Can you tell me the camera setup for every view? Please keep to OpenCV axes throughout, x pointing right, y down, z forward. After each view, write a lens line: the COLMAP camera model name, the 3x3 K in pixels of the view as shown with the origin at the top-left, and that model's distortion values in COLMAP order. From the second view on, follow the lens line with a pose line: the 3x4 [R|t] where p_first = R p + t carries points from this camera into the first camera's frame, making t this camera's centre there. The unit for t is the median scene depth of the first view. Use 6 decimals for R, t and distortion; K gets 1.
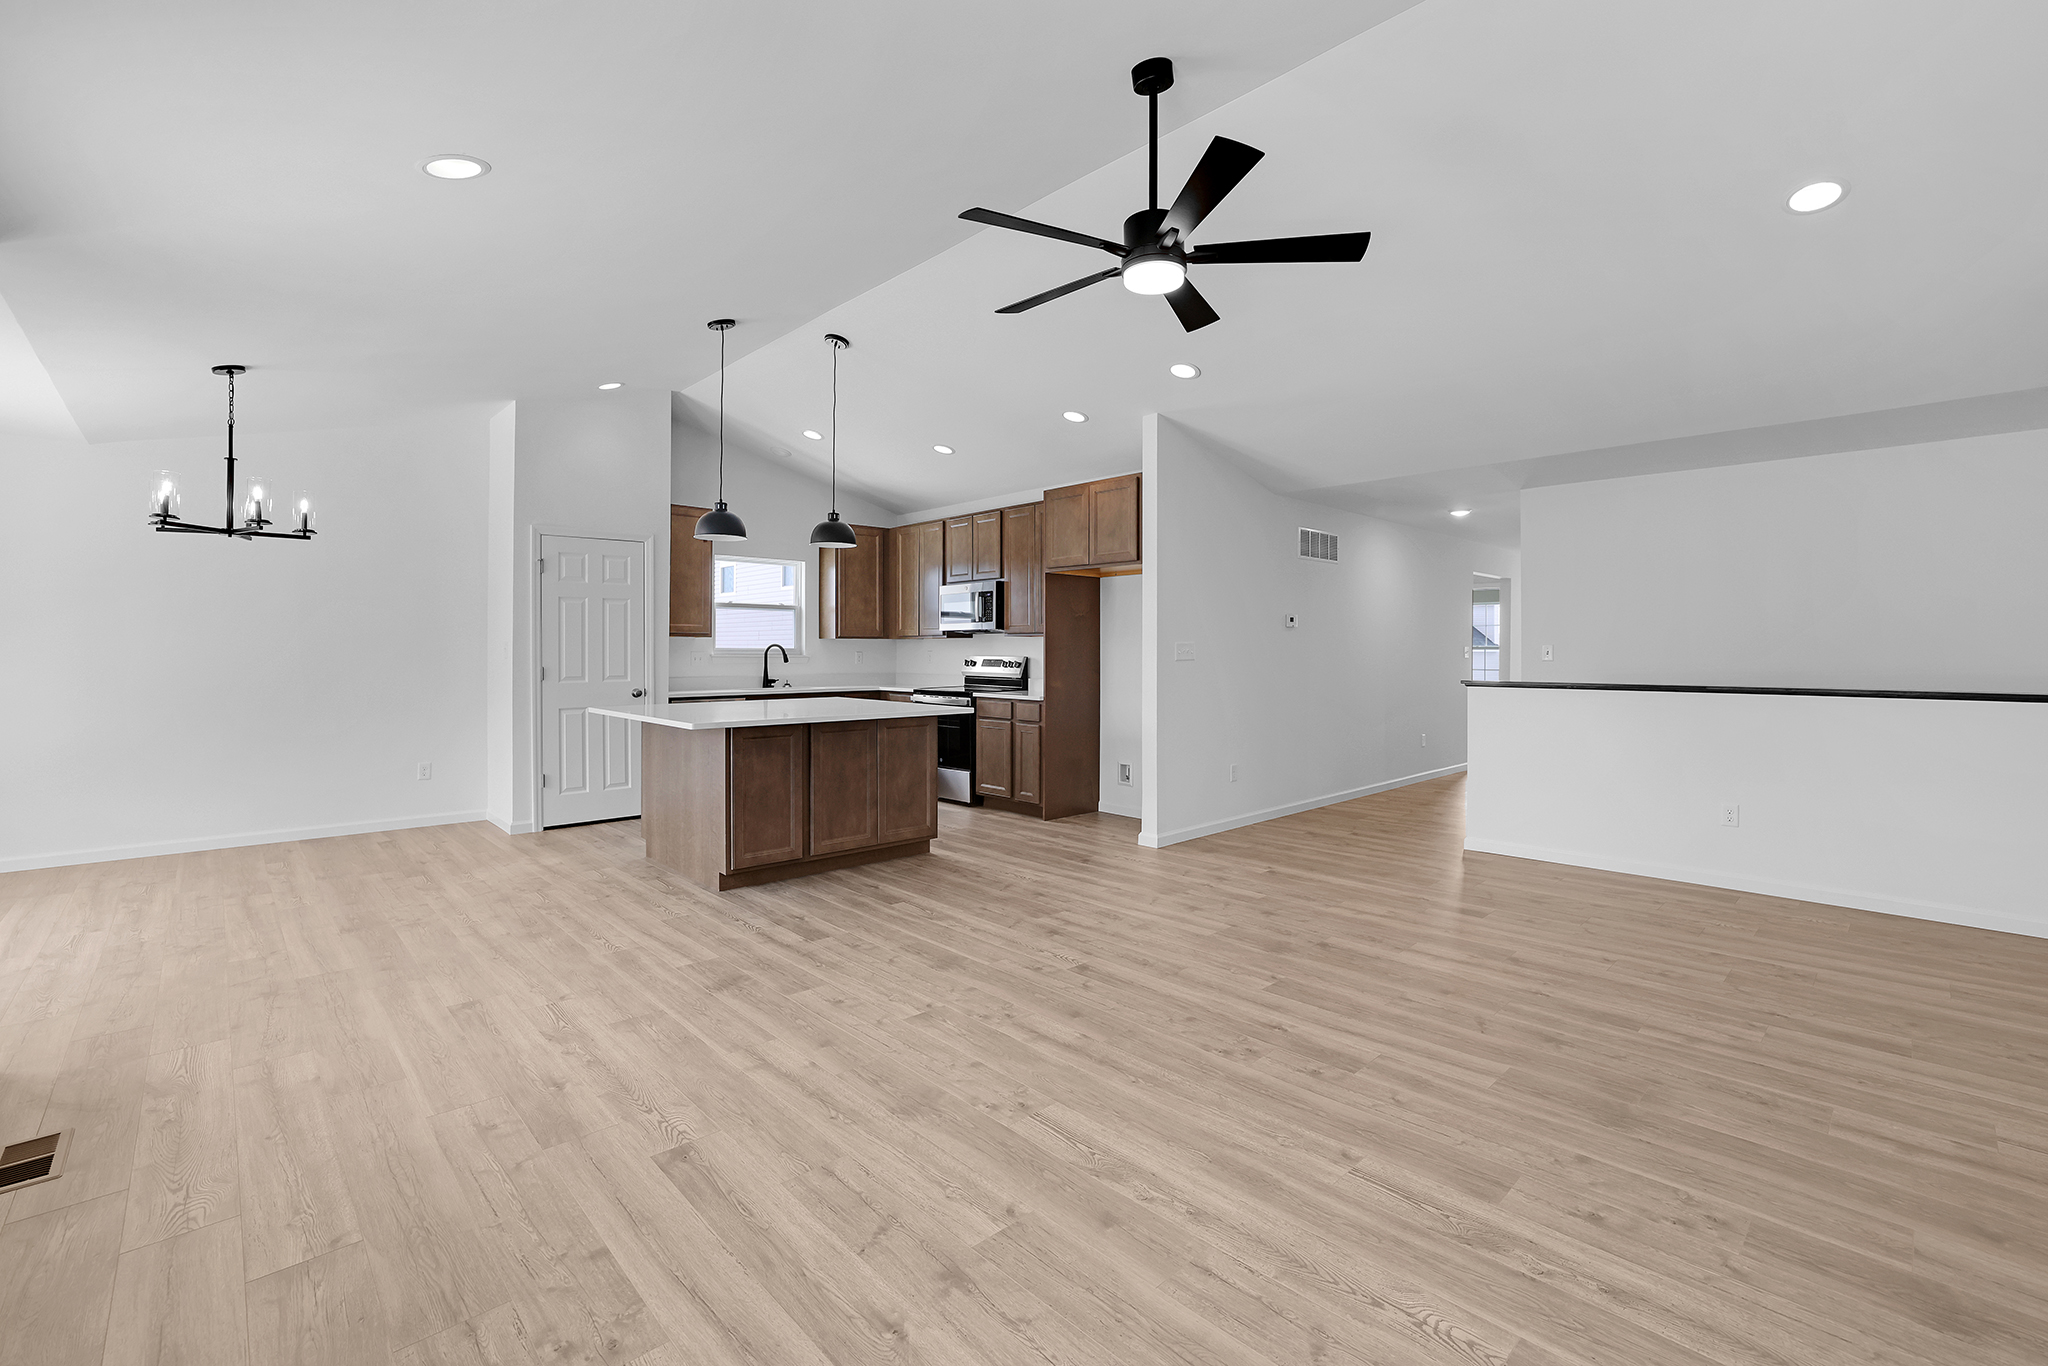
lens RADIAL K [[877.9, 0, 1019.8], [0, 877.9, 653.0], [0, 0, 1]] dist [-0.032701, 0.010344]
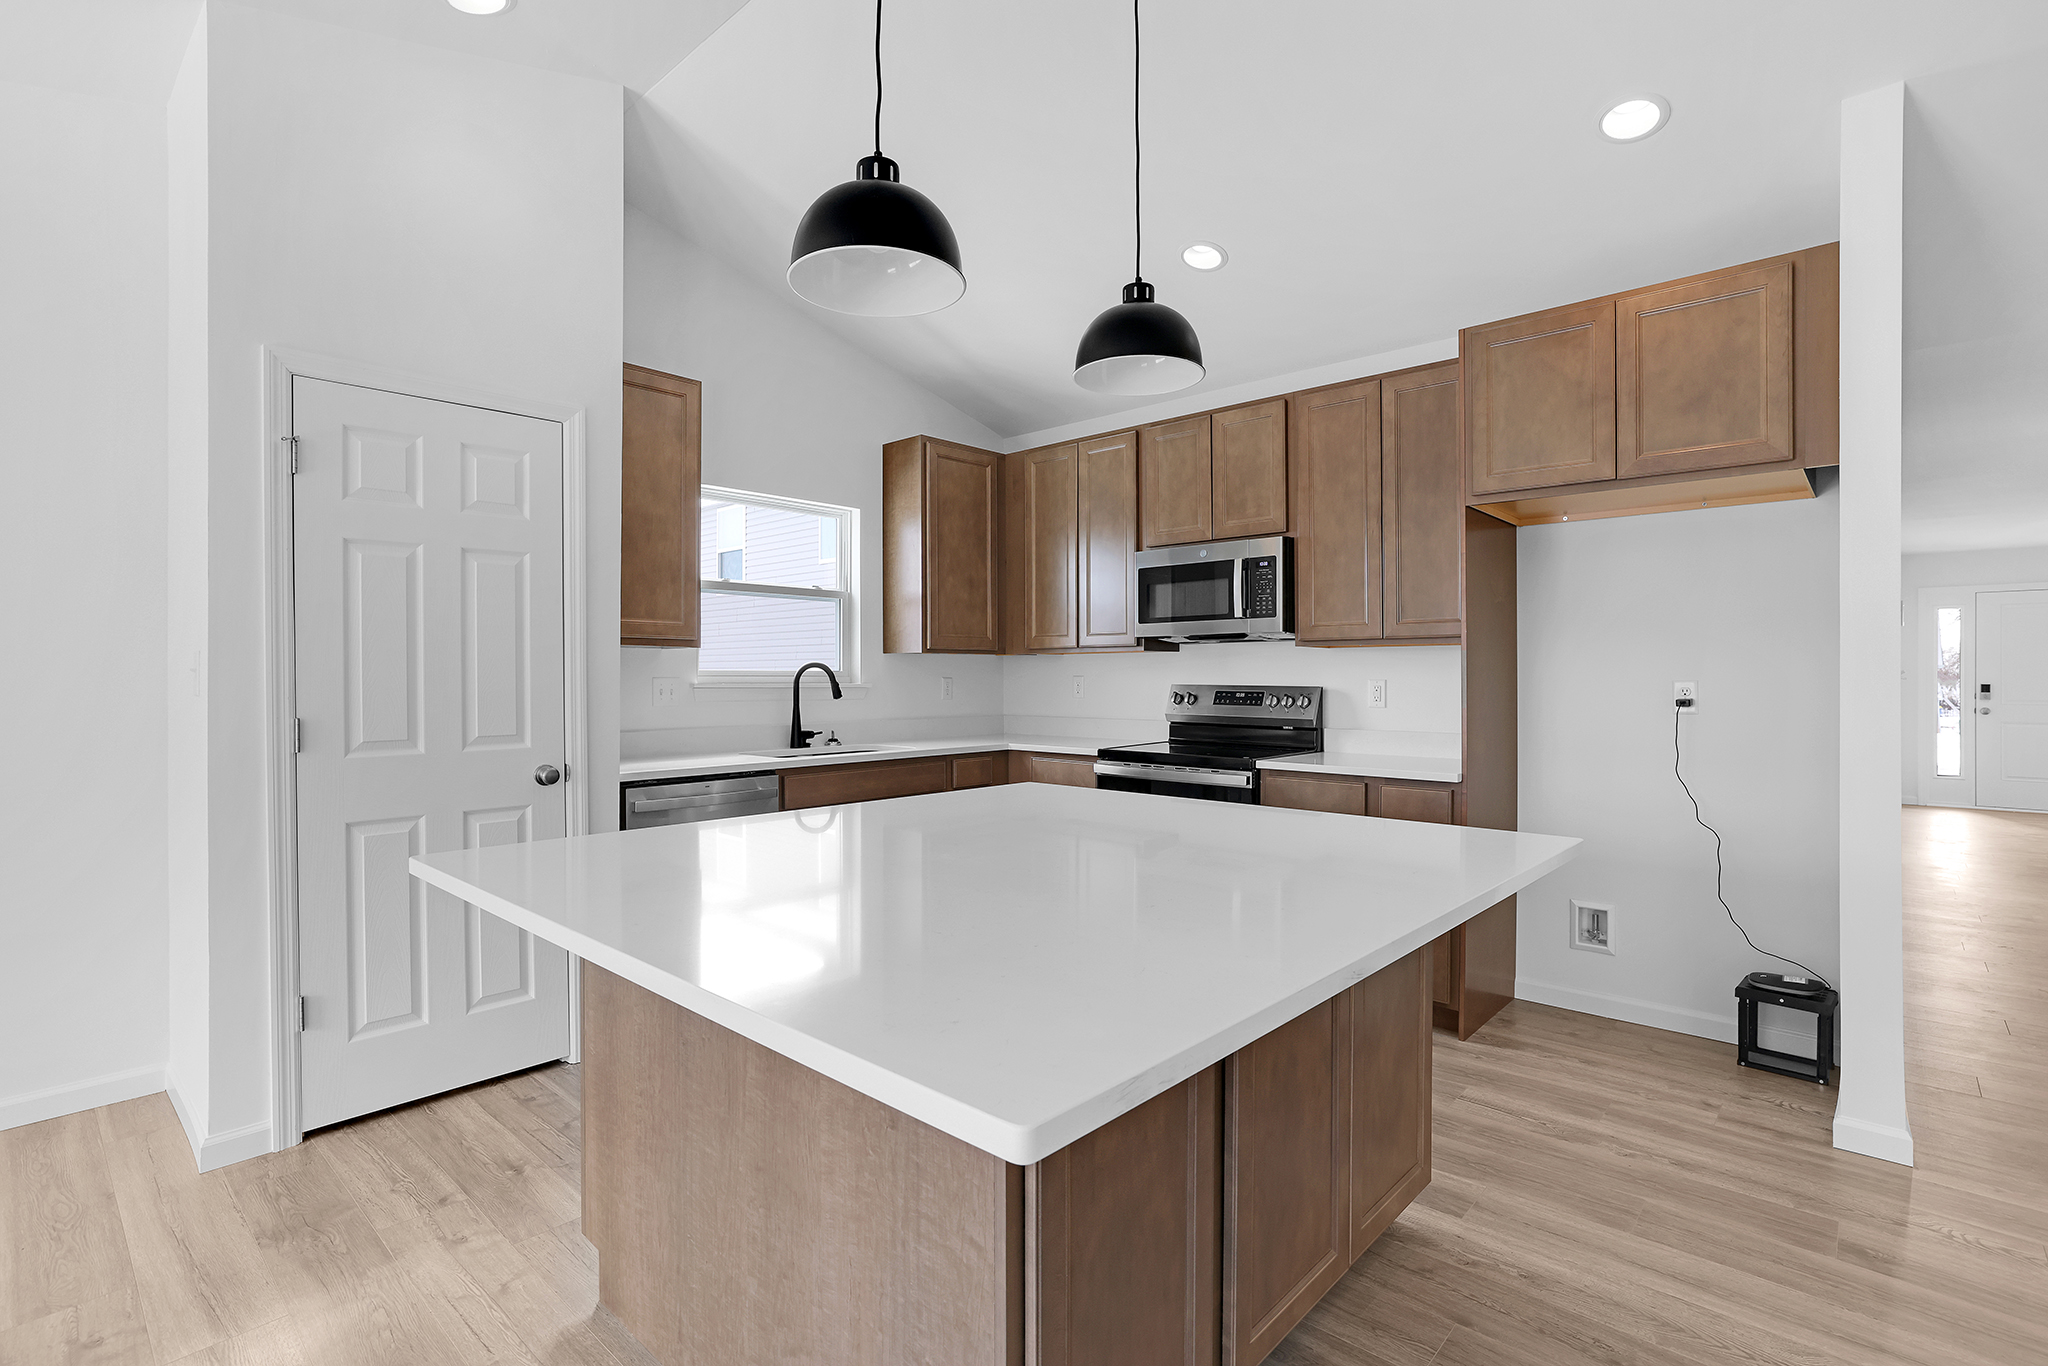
lens RADIAL K [[961.8, 0, 1021.0], [0, 961.8, 678.5], [0, 0, 1]] dist [-0.018077, 0.008206]
pose [[0.996992, -0.002232, 0.077473, -0.410760], [0.002249, 0.999997, -0.000137, -0.001269], [-0.077473, 0.000311, 0.996994, 0.867792]]
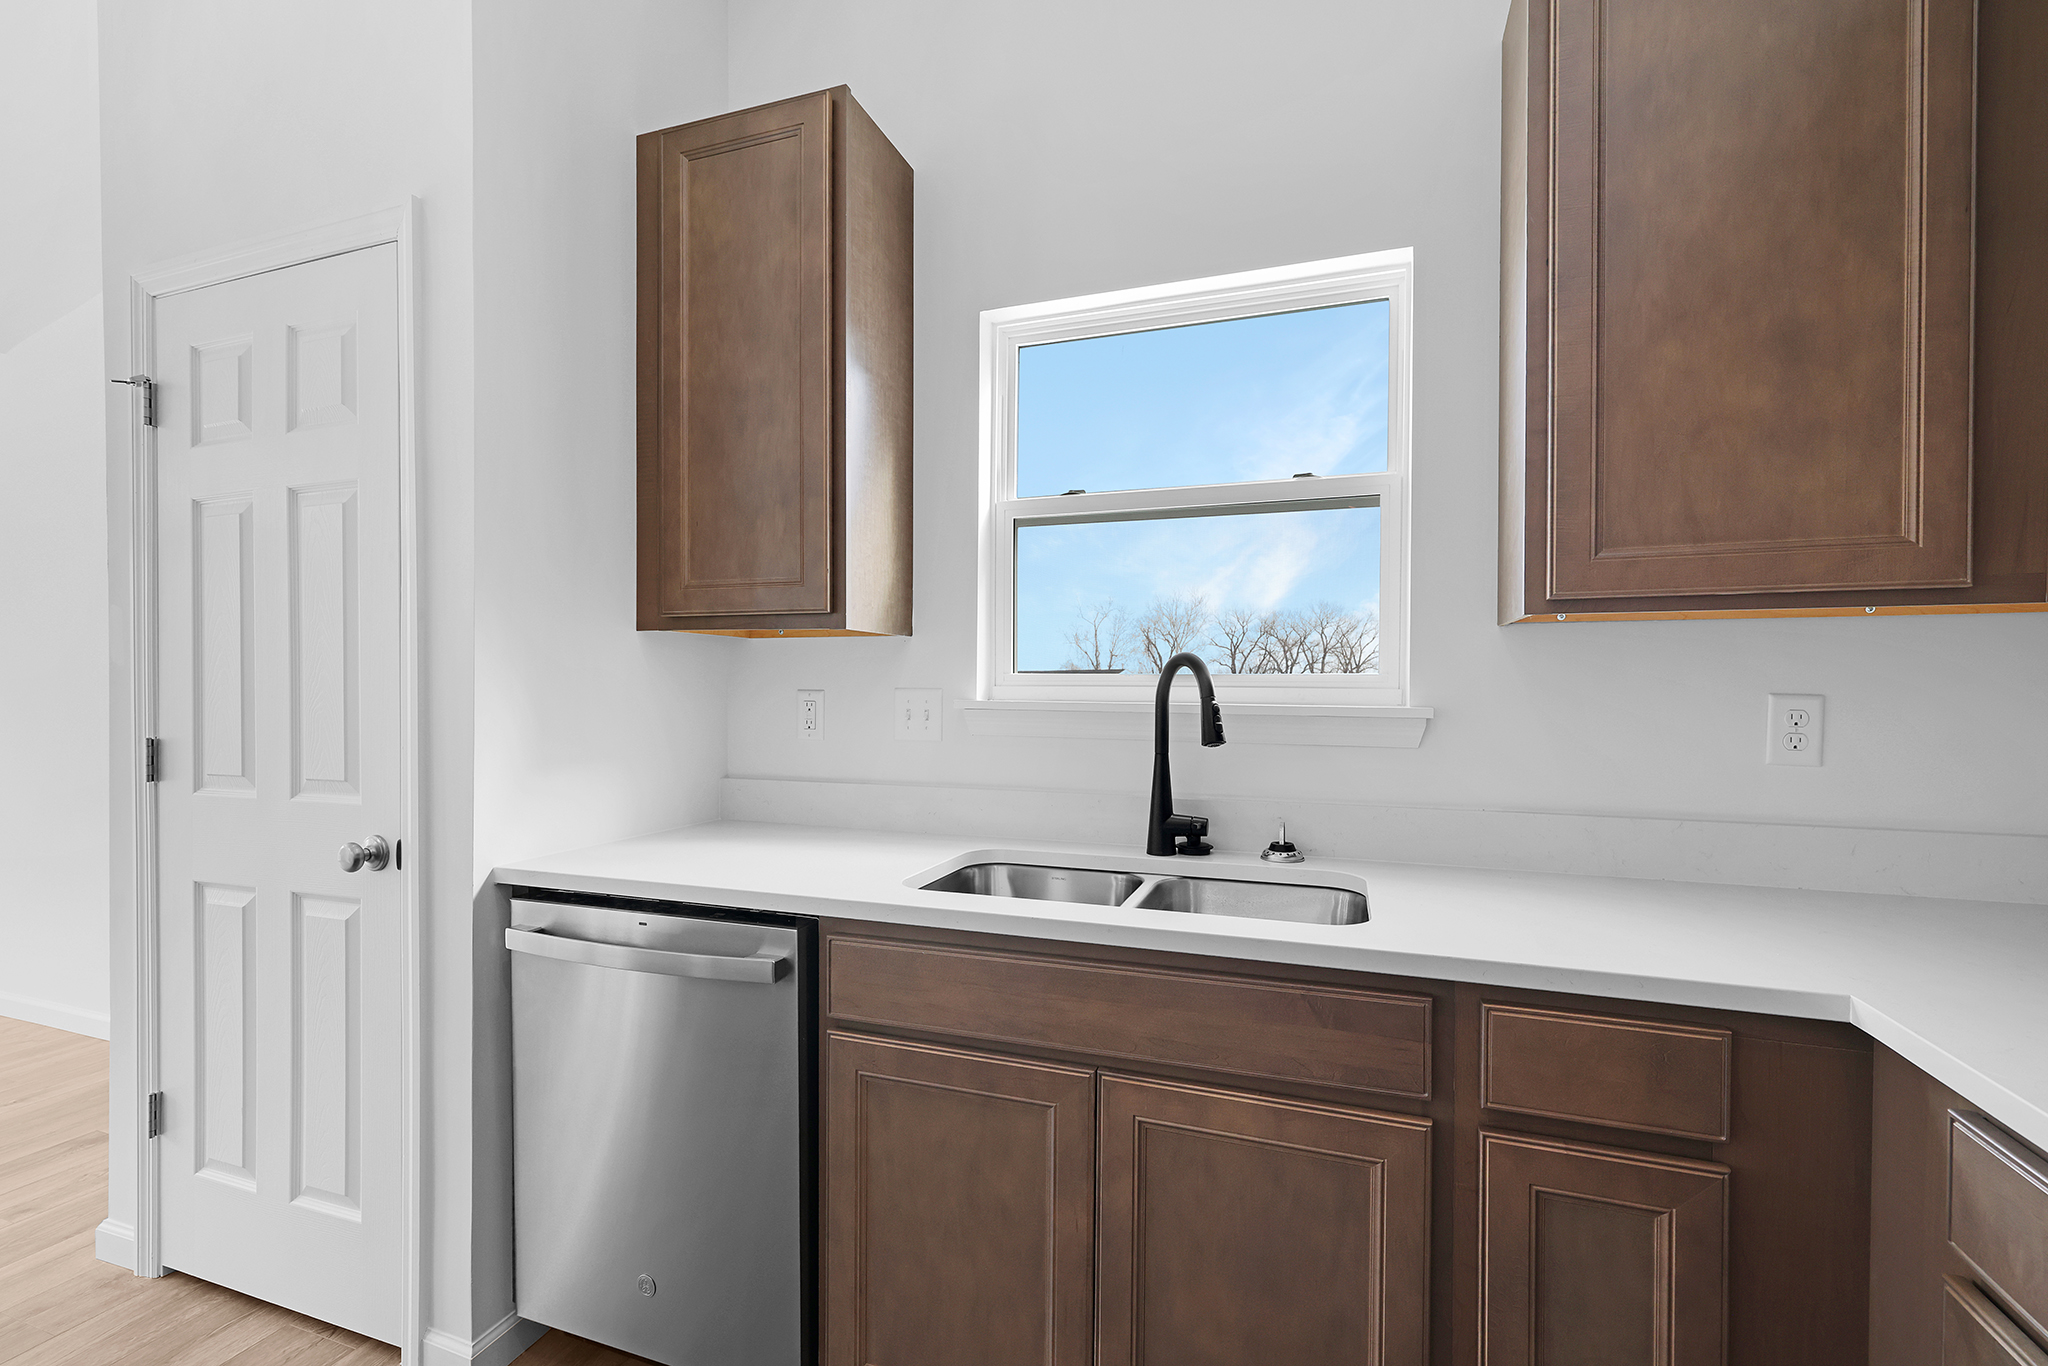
lens RADIAL K [[877.9, 0, 997.1], [0, 877.9, 693.5], [0, 0, 1]] dist [-0.032701, 0.010344]
pose [[0.428556, 0.010136, -0.903458, -0.221242], [-0.005790, 0.999947, 0.008472, -0.004994], [0.903496, 0.001600, 0.428593, 1.759711]]
